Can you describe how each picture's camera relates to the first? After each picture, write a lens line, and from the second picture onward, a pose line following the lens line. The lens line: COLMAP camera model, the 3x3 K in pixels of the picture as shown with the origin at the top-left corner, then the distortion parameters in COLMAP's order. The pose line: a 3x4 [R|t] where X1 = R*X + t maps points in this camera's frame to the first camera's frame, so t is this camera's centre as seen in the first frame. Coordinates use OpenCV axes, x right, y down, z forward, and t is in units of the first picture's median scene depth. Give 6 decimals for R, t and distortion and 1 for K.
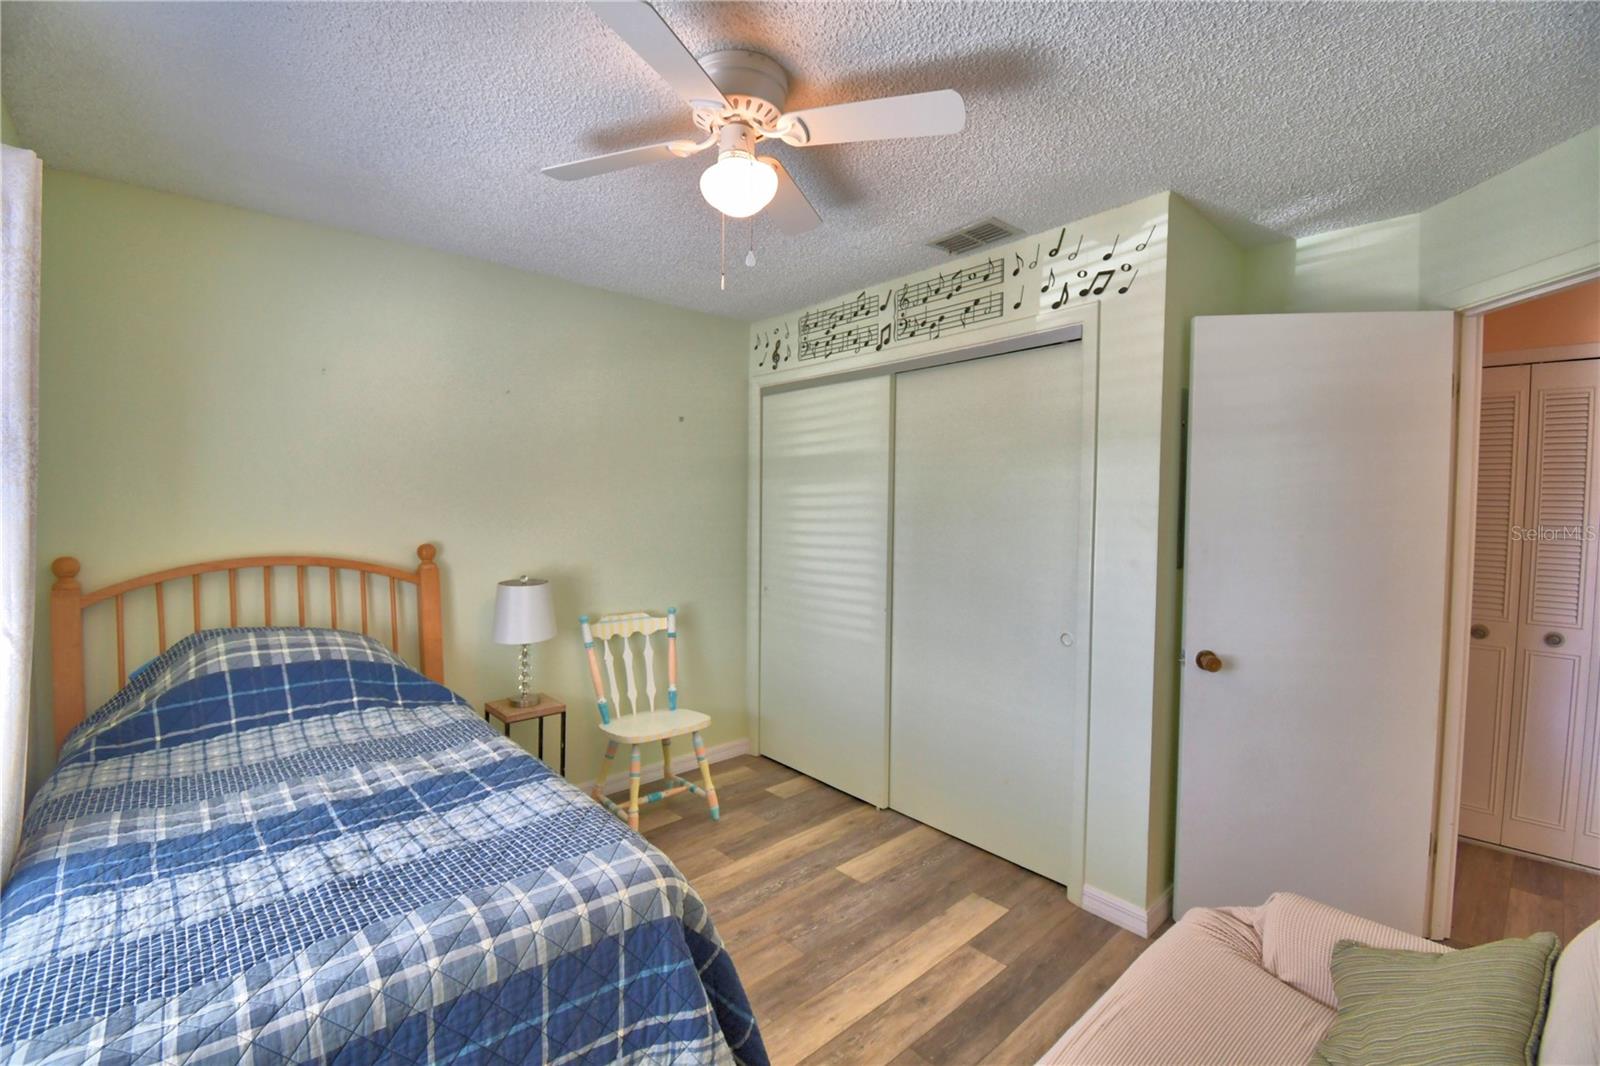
lens RADIAL K [[698.8, 0, 789.1], [0, 698.8, 527.6], [0, 0, 1]] dist [0.012455, -0.020041]
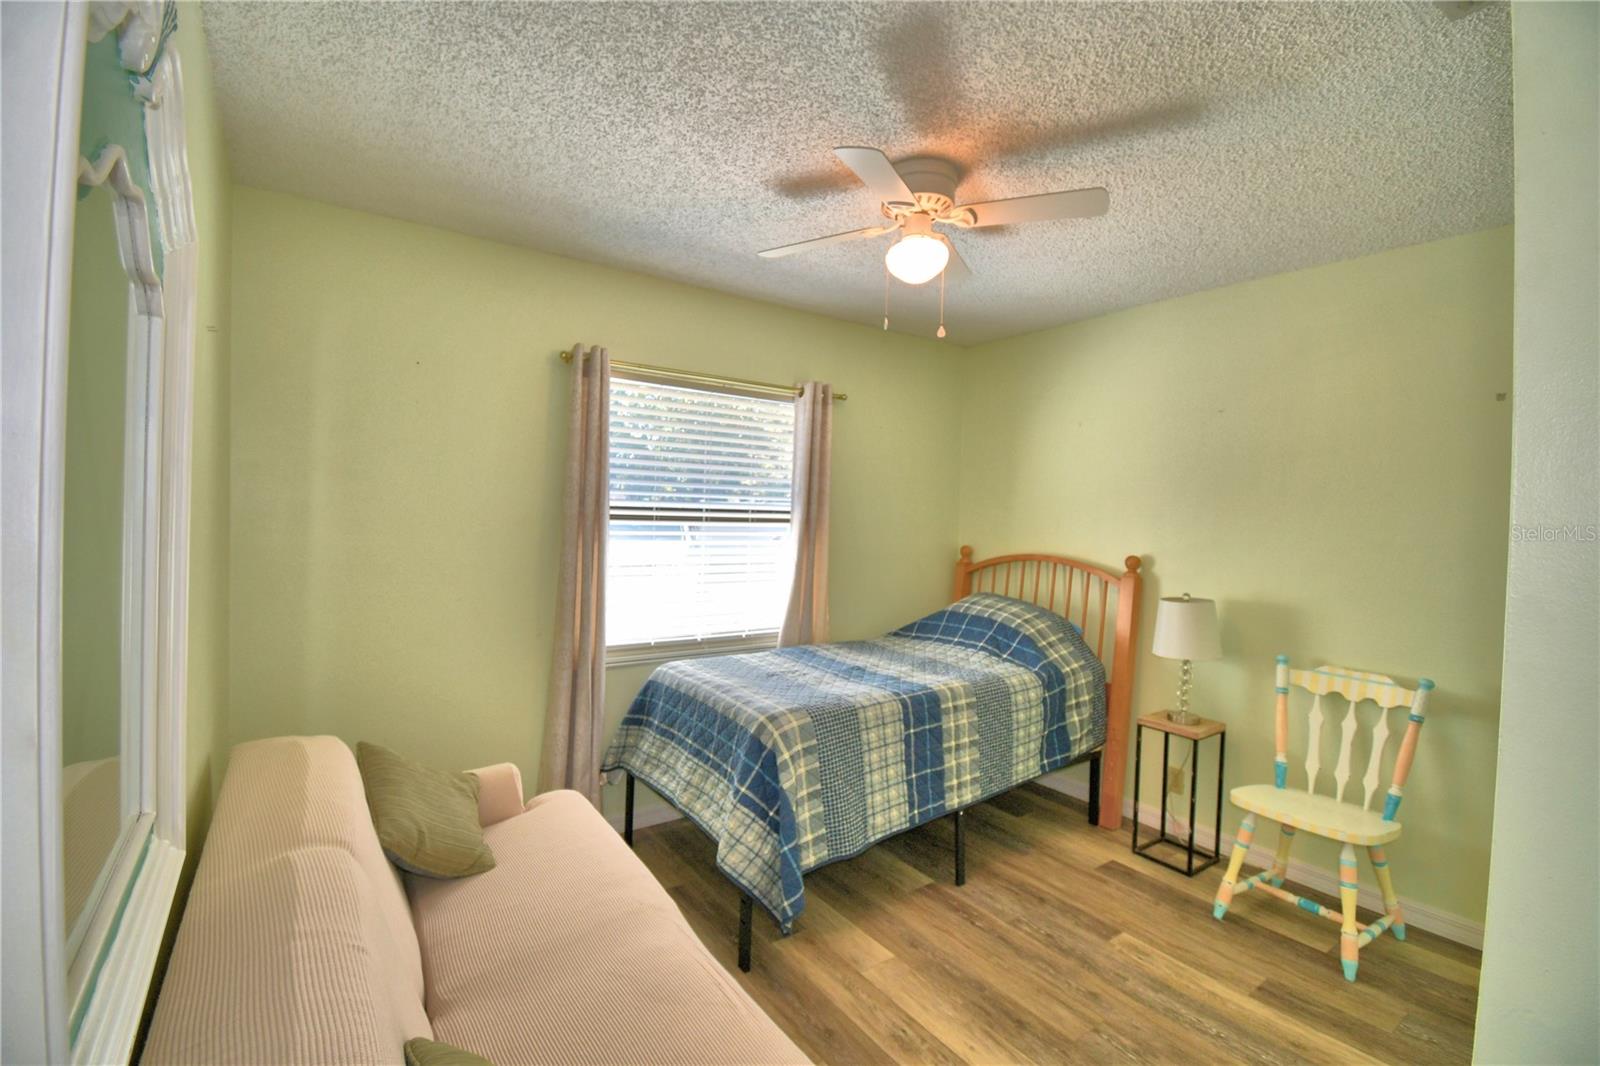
lens RADIAL K [[698.8, 0, 791.0], [0, 698.8, 521.8], [0, 0, 1]] dist [0.012455, -0.020041]
pose [[-0.122591, 0.001500, -0.992456, 0.729591], [-0.062957, 0.997973, 0.009285, -0.008876], [0.990458, 0.063621, -0.122248, 0.575762]]
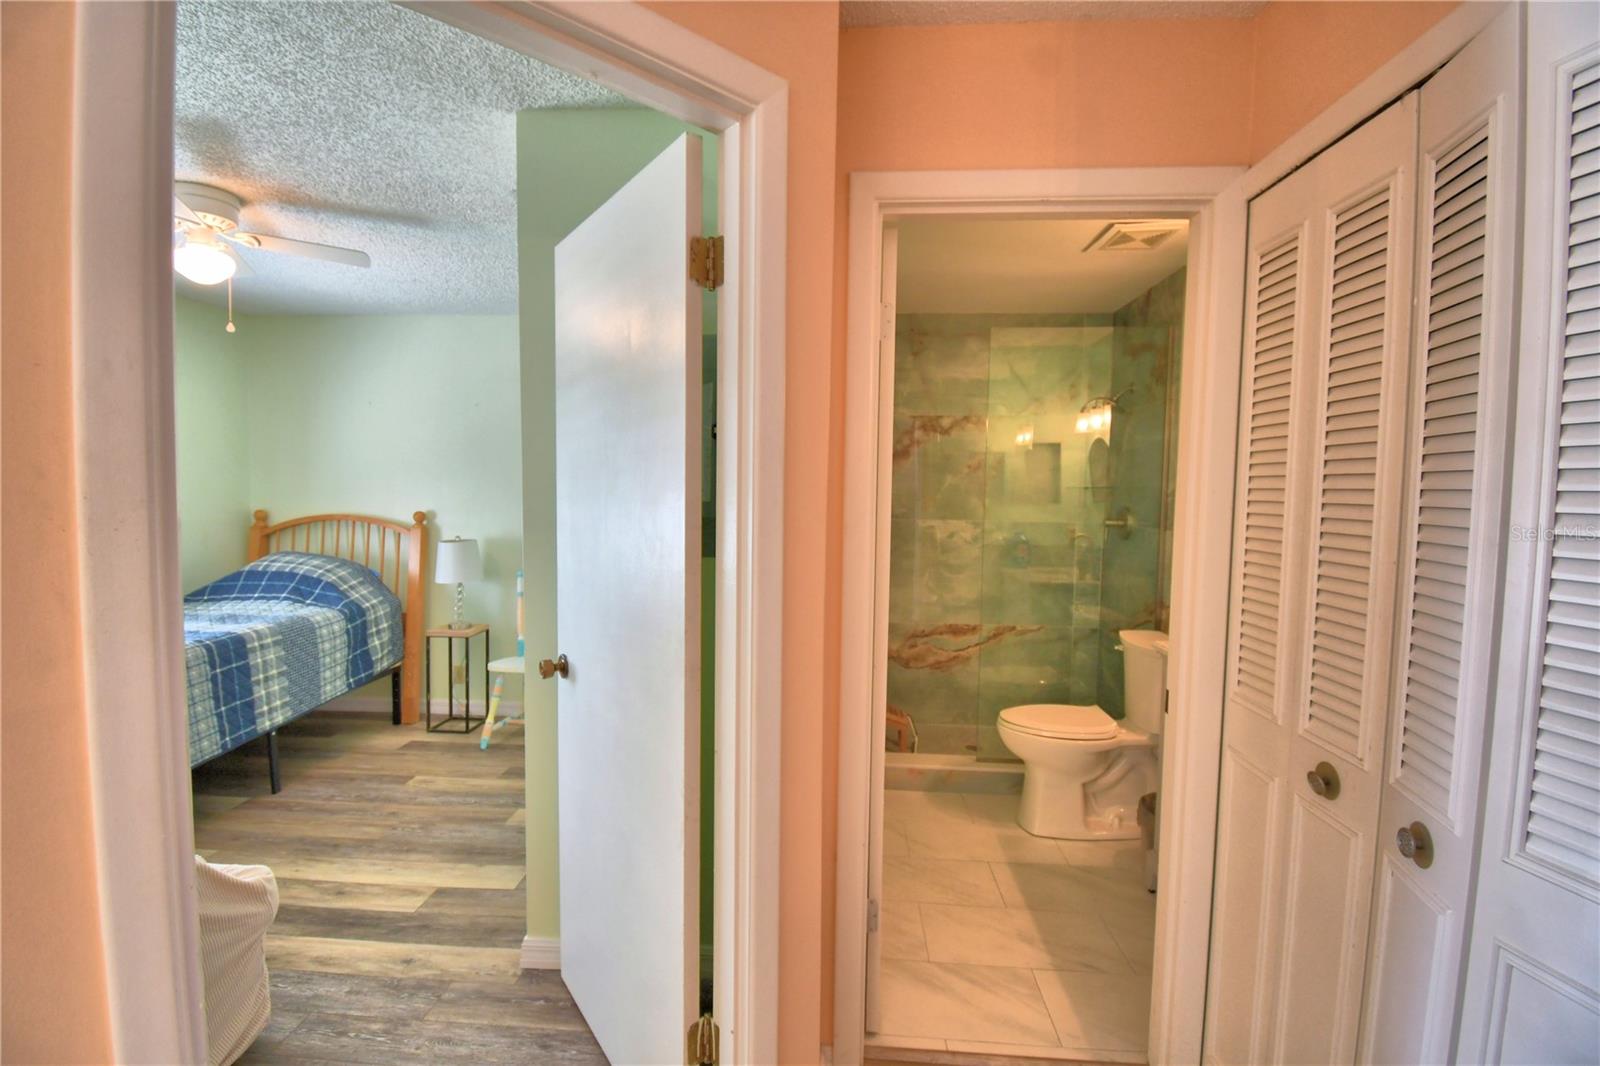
lens RADIAL K [[698.8, 0, 788.2], [0, 698.8, 530.8], [0, 0, 1]] dist [0.012455, -0.020041]
pose [[0.701613, 0.041300, -0.711360, 1.126915], [-0.032899, 0.999132, 0.025559, 0.000362], [0.711798, 0.005470, 0.702363, 0.511294]]
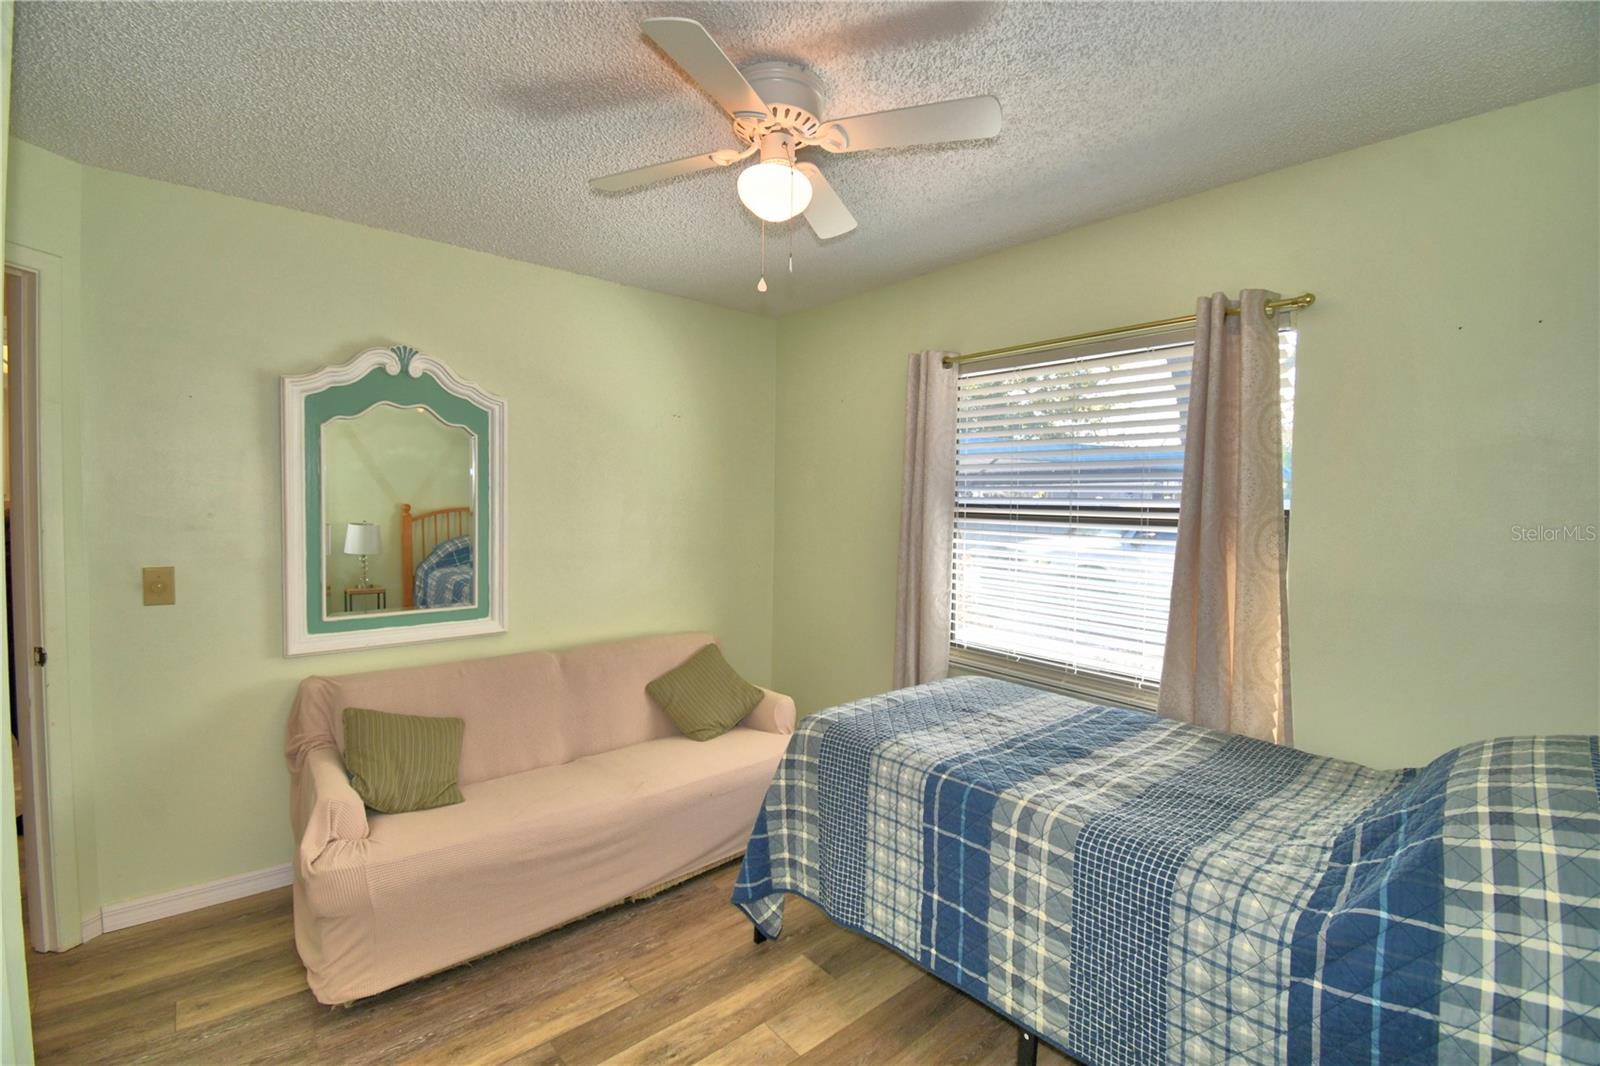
lens RADIAL K [[698.8, 0, 794.1], [0, 698.8, 526.3], [0, 0, 1]] dist [0.012455, -0.020041]
pose [[-0.999249, -0.028185, 0.026595, -0.082045], [-0.026110, 0.996813, 0.075377, -0.045597], [-0.028635, 0.074626, -0.996800, 1.235237]]
